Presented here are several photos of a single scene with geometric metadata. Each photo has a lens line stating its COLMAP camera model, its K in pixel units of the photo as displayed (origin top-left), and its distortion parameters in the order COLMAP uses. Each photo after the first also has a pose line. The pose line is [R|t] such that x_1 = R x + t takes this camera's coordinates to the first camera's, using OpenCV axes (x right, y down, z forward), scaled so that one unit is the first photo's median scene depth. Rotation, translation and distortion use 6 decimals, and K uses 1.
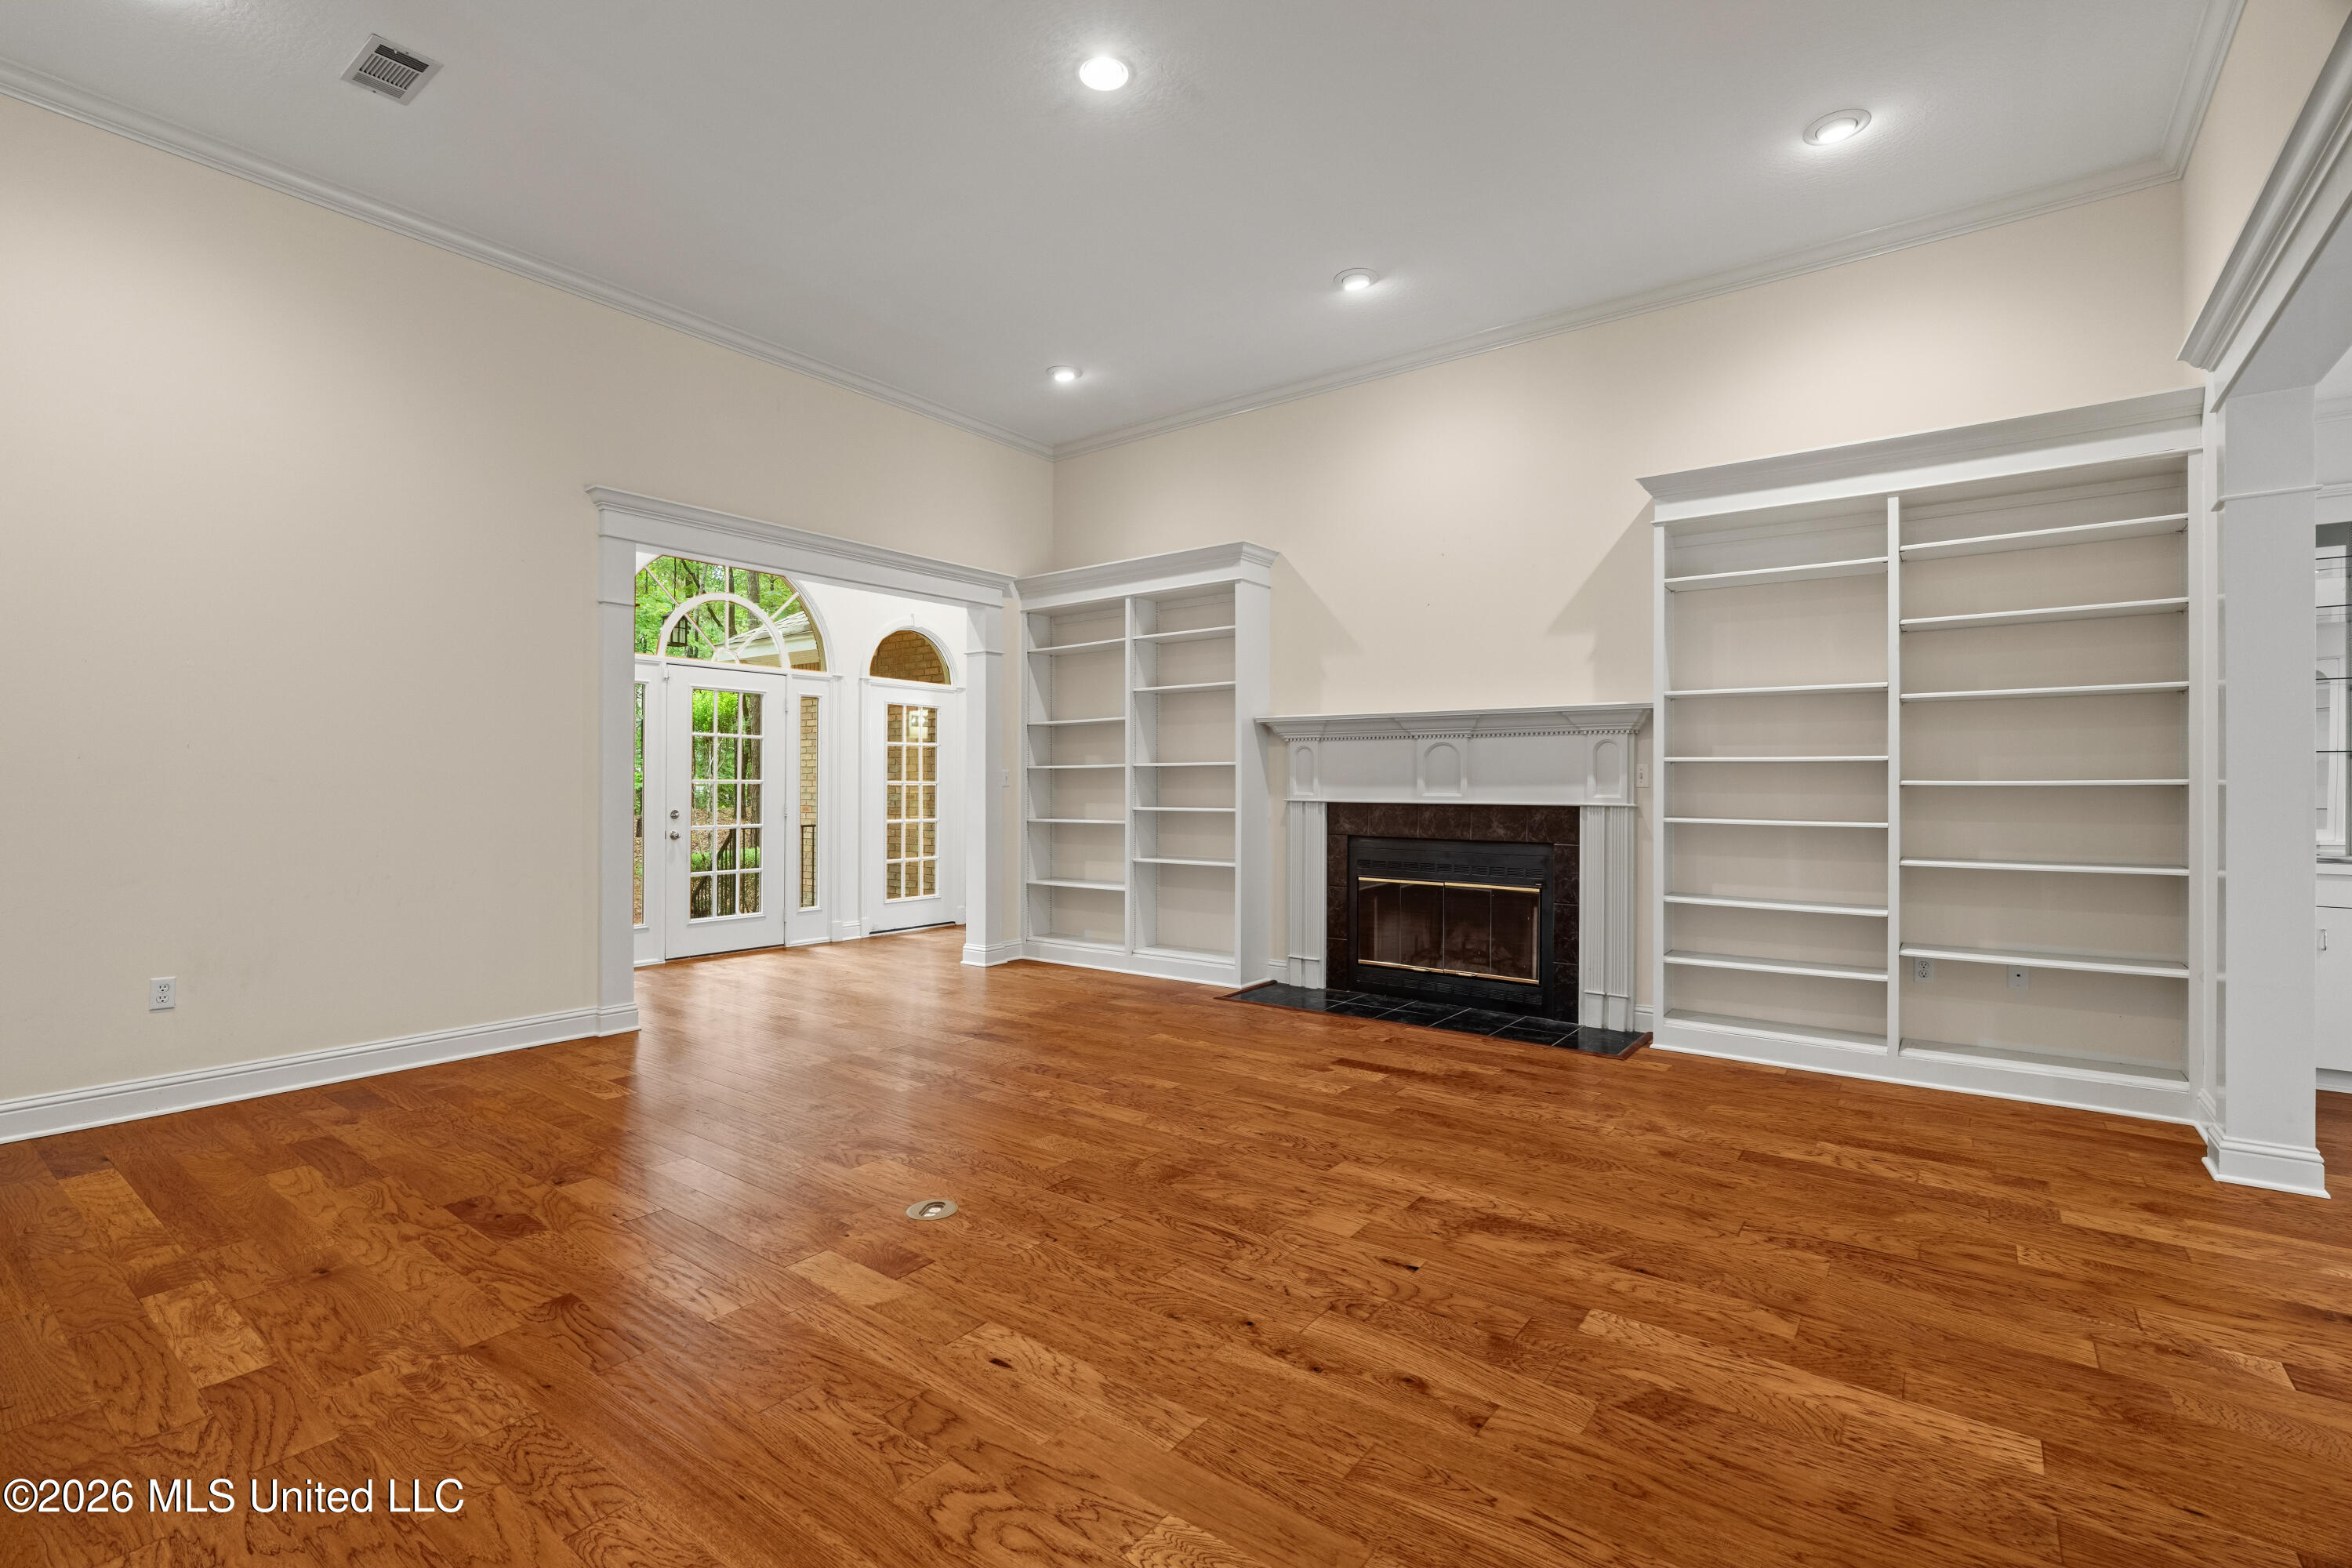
lens RADIAL K [[1058.4, 0, 1163.4], [0, 1058.4, 776.6], [0, 0, 1]] dist [-0.008145, 0.002536]
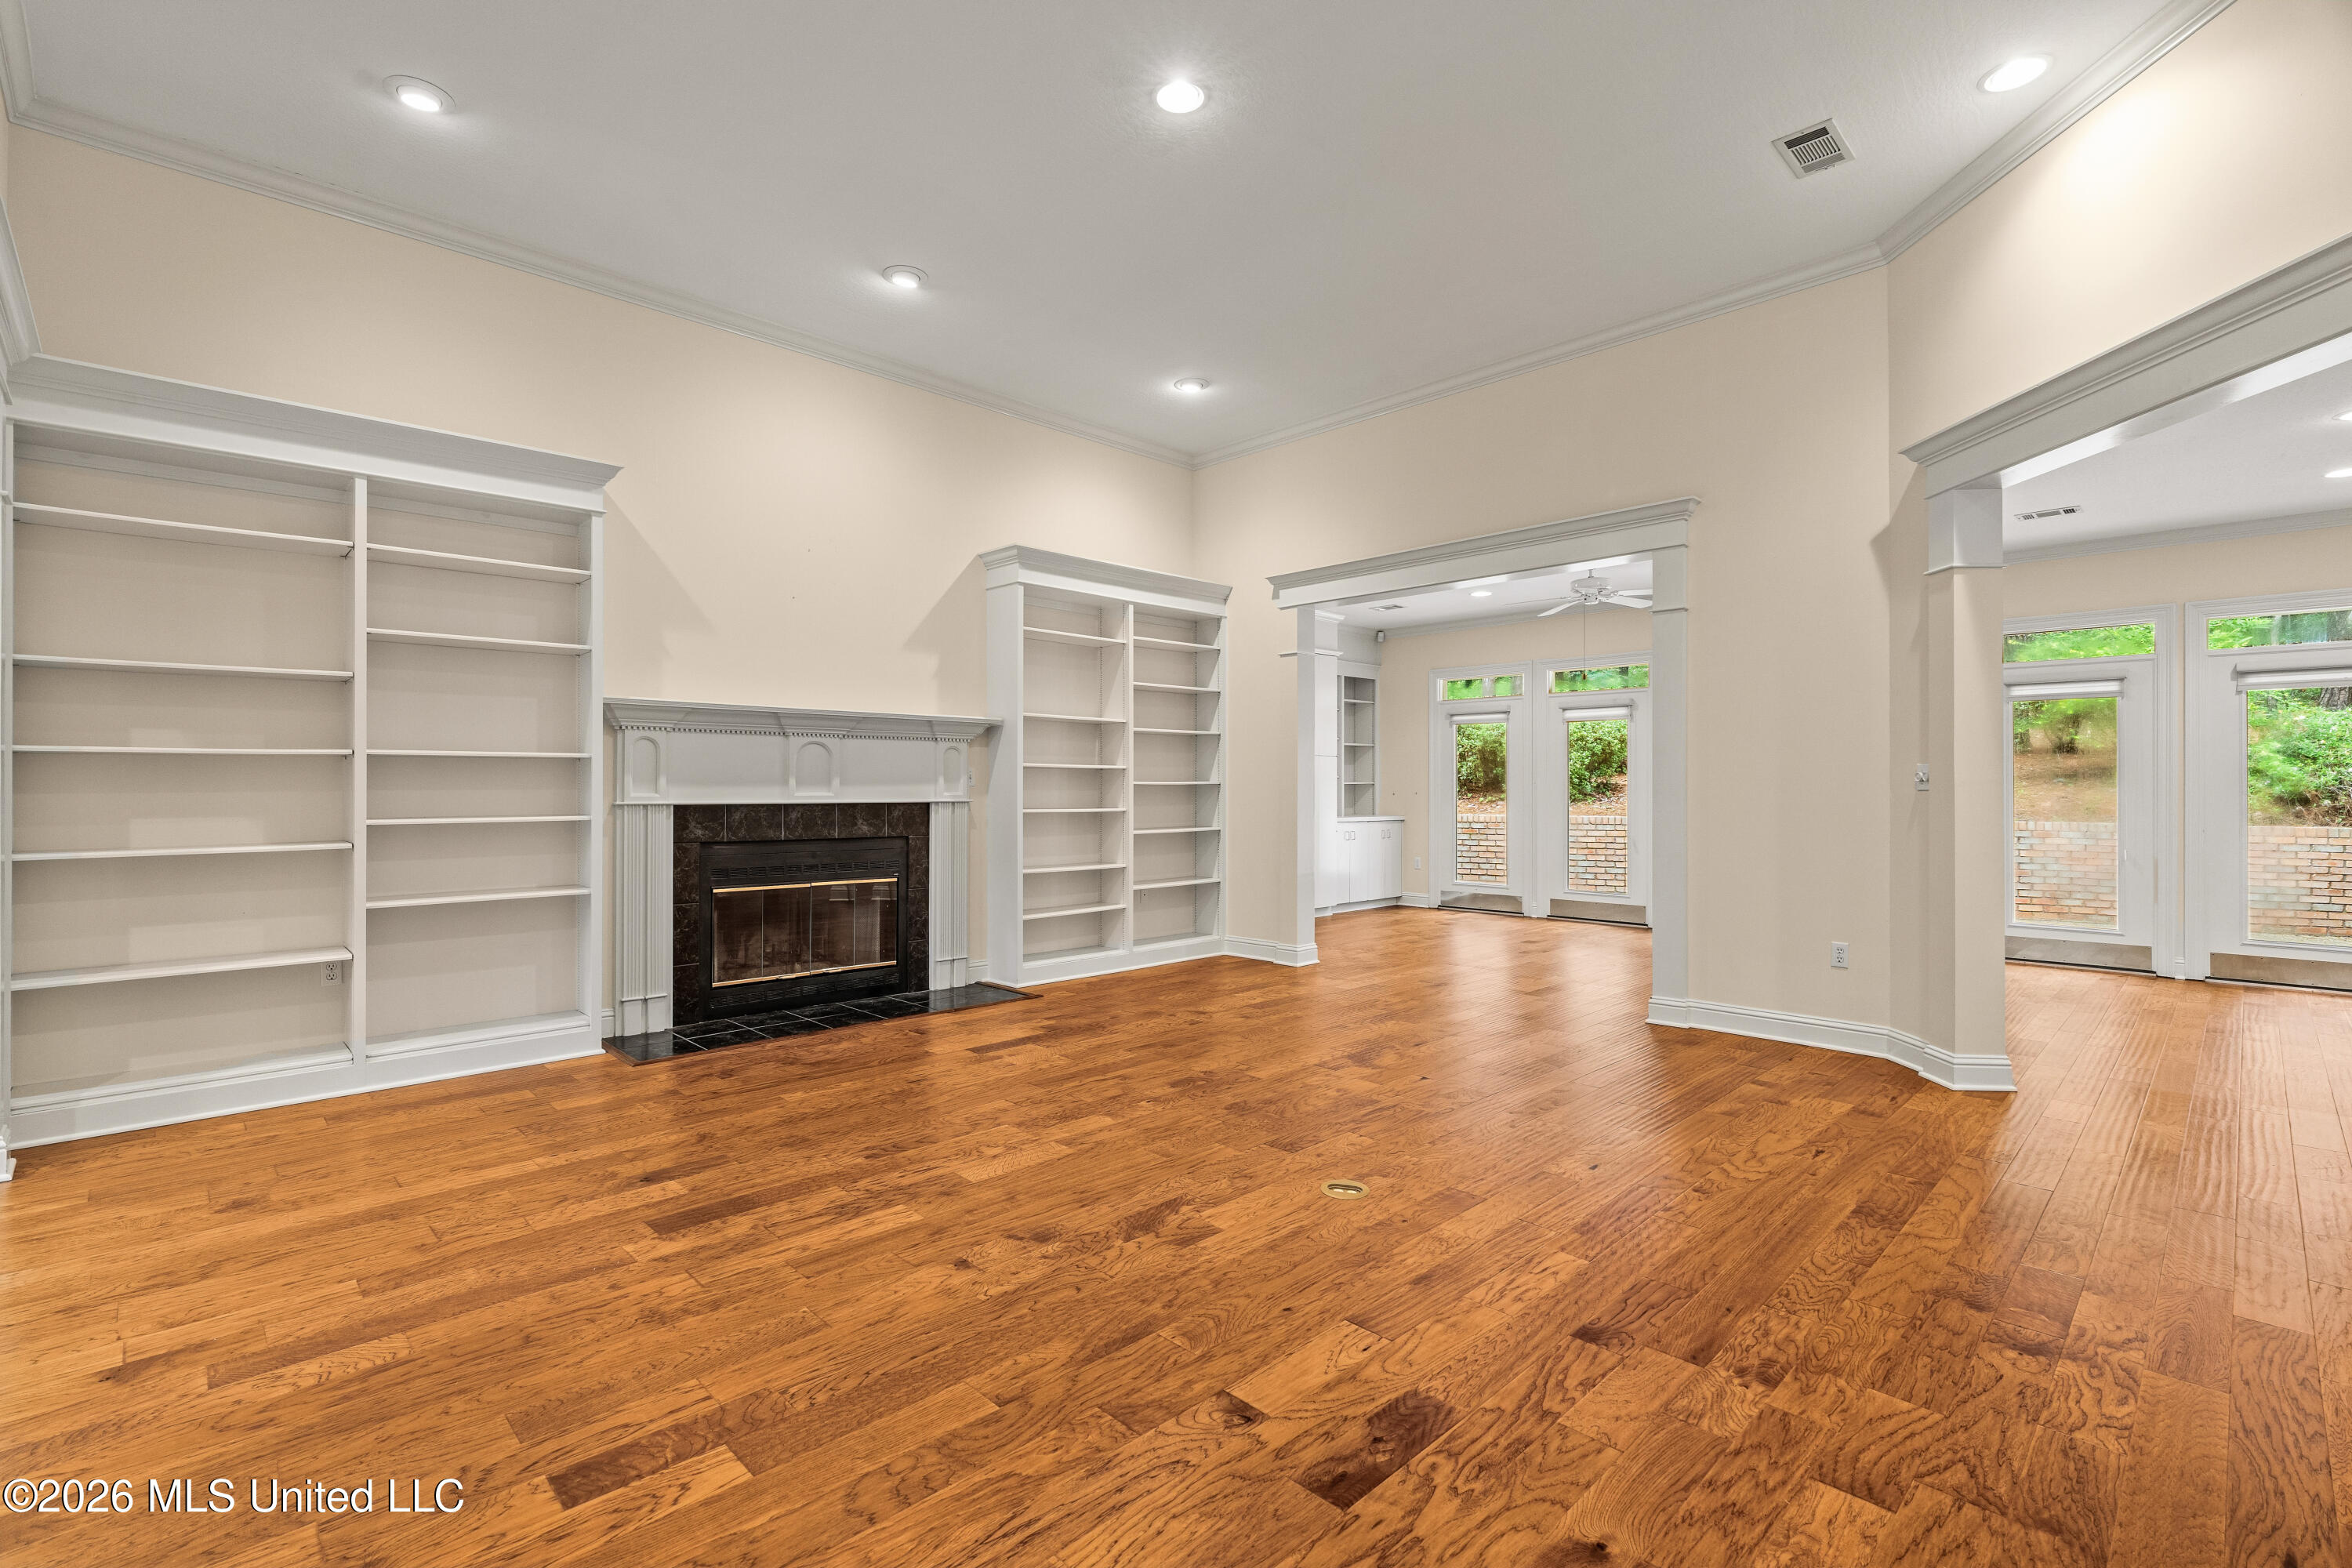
lens RADIAL K [[1058.4, 0, 1172.2], [0, 1058.4, 774.2], [0, 0, 1]] dist [-0.008145, 0.002536]
pose [[0.145547, 0.008656, 0.989314, -0.826744], [-0.008259, 0.999938, -0.007534, 0.004138], [-0.989317, -0.007074, 0.145609, 0.654924]]
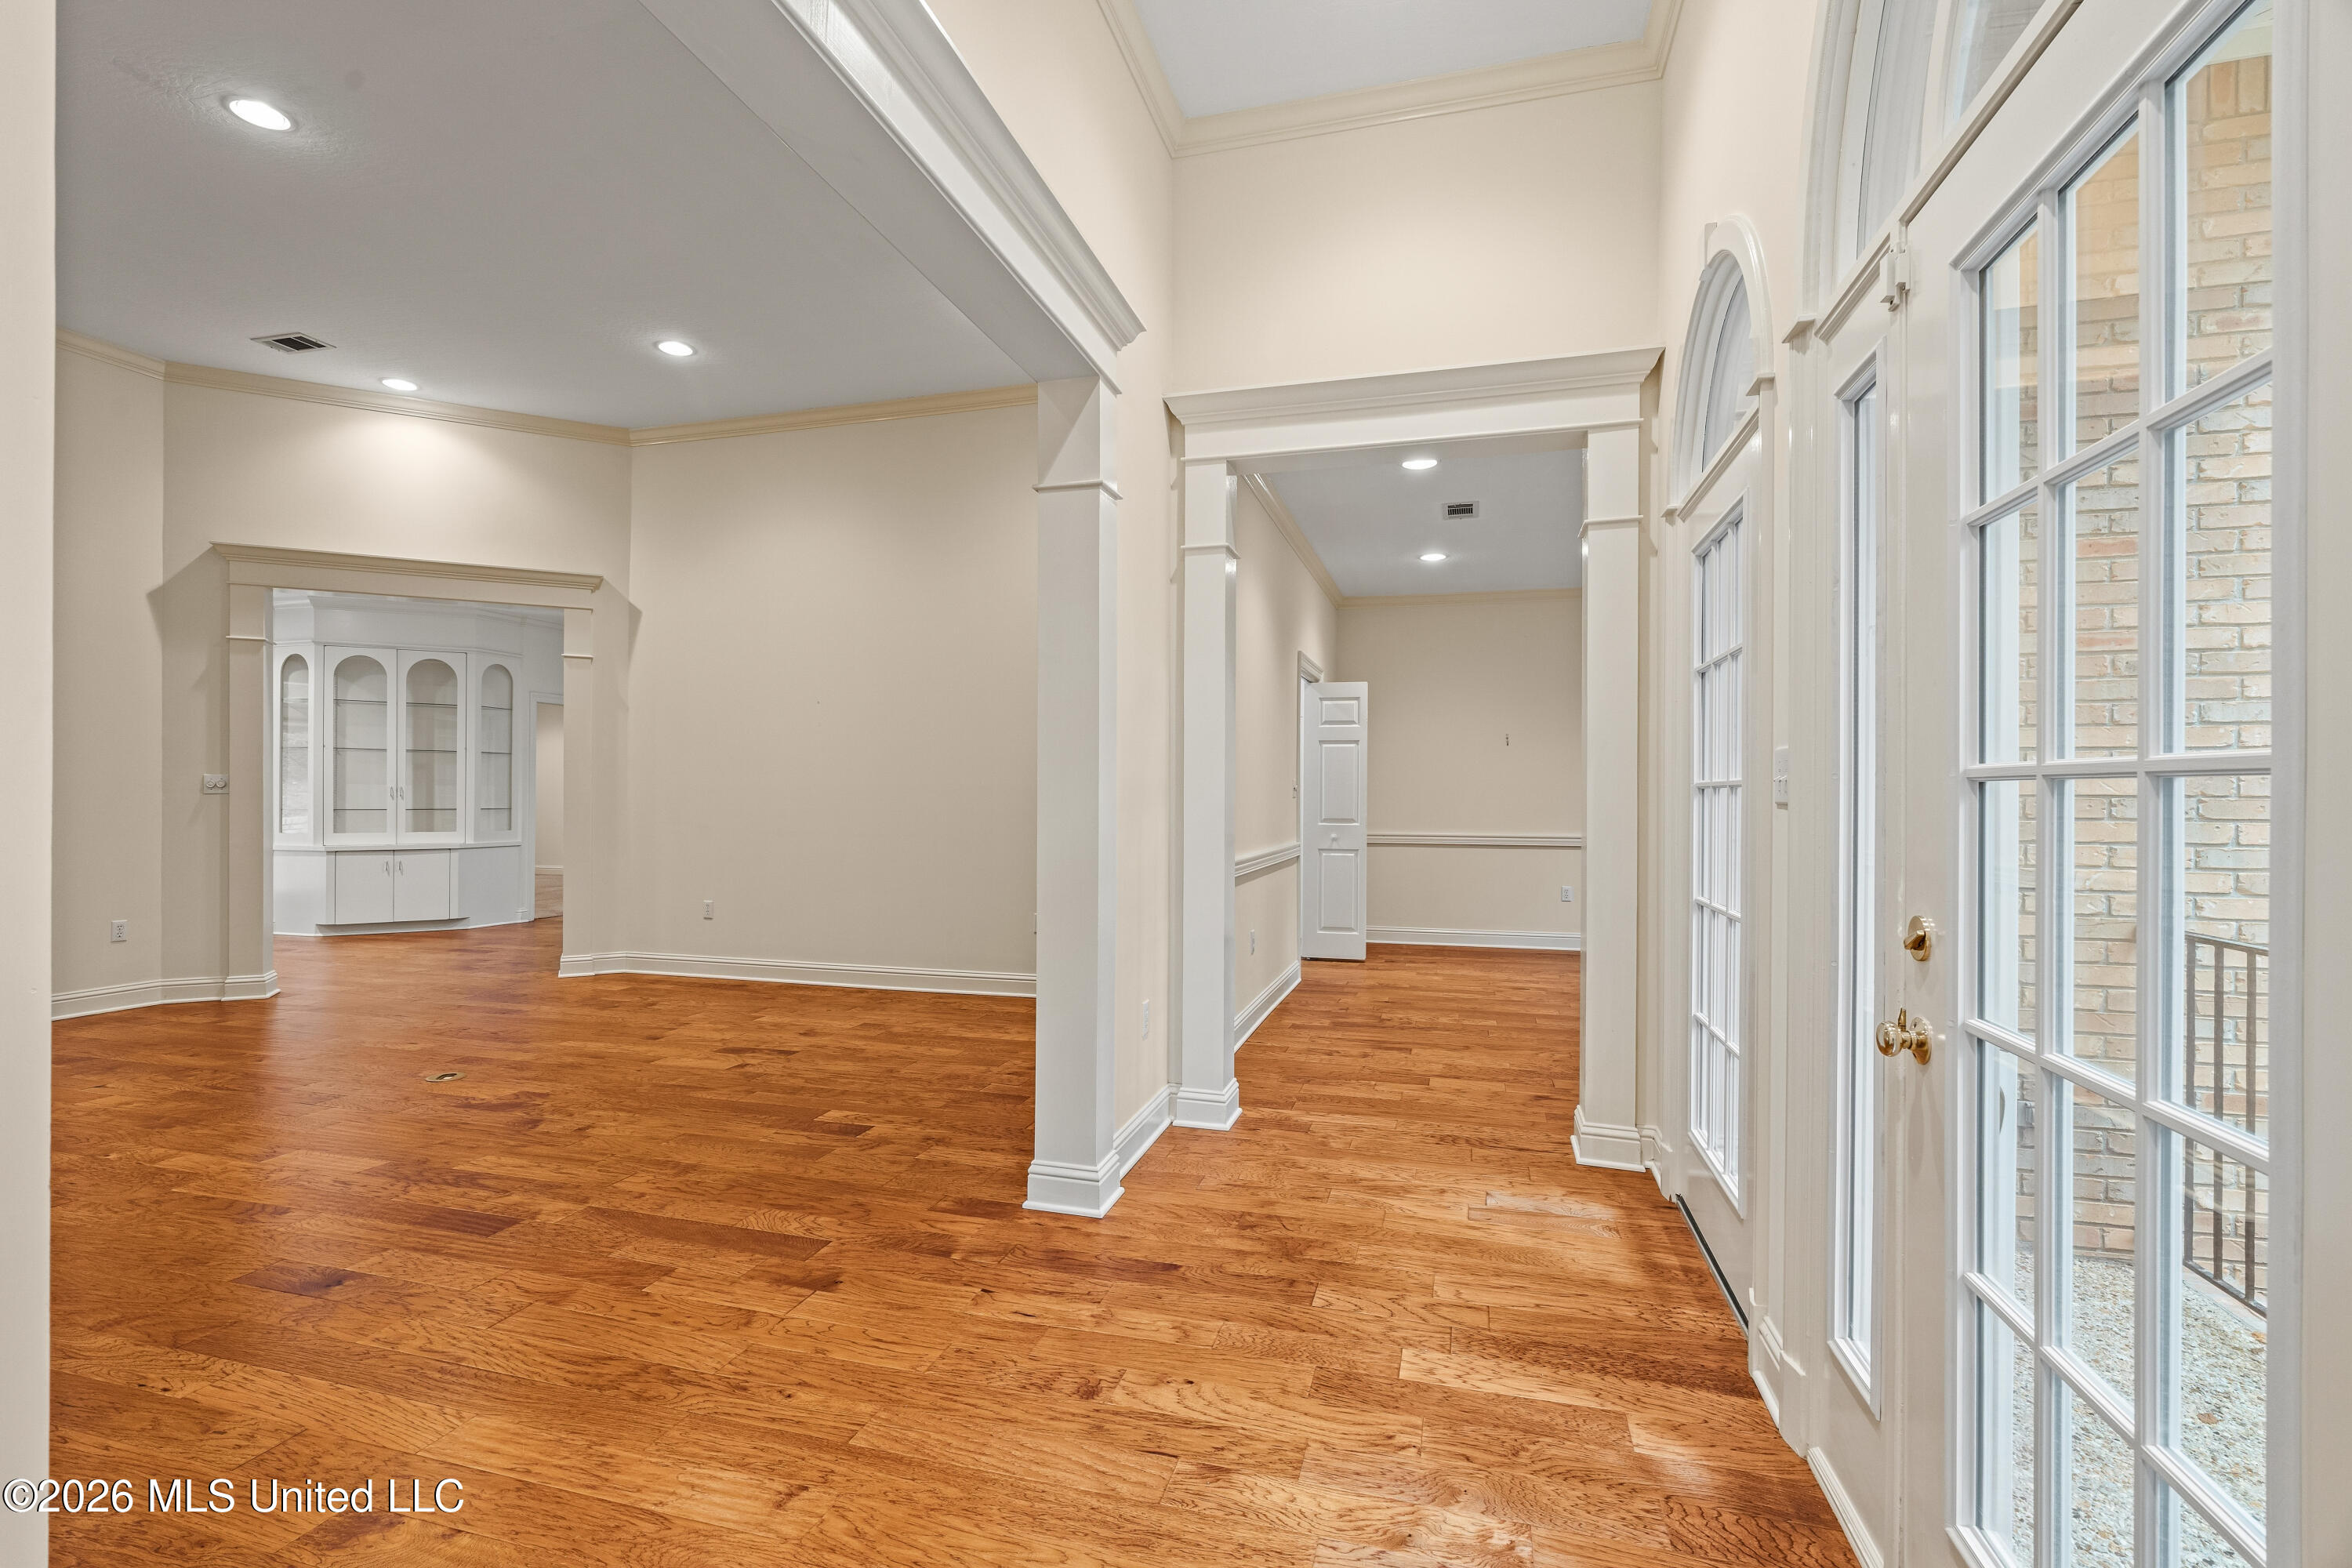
lens RADIAL K [[1058.4, 0, 1167.4], [0, 1058.4, 795.7], [0, 0, 1]] dist [-0.008145, 0.002536]
pose [[-0.929462, -0.004395, -0.368892, -0.392372], [-0.001795, 0.999971, -0.007393, 0.015490], [0.368914, -0.006209, -0.929443, 1.765856]]
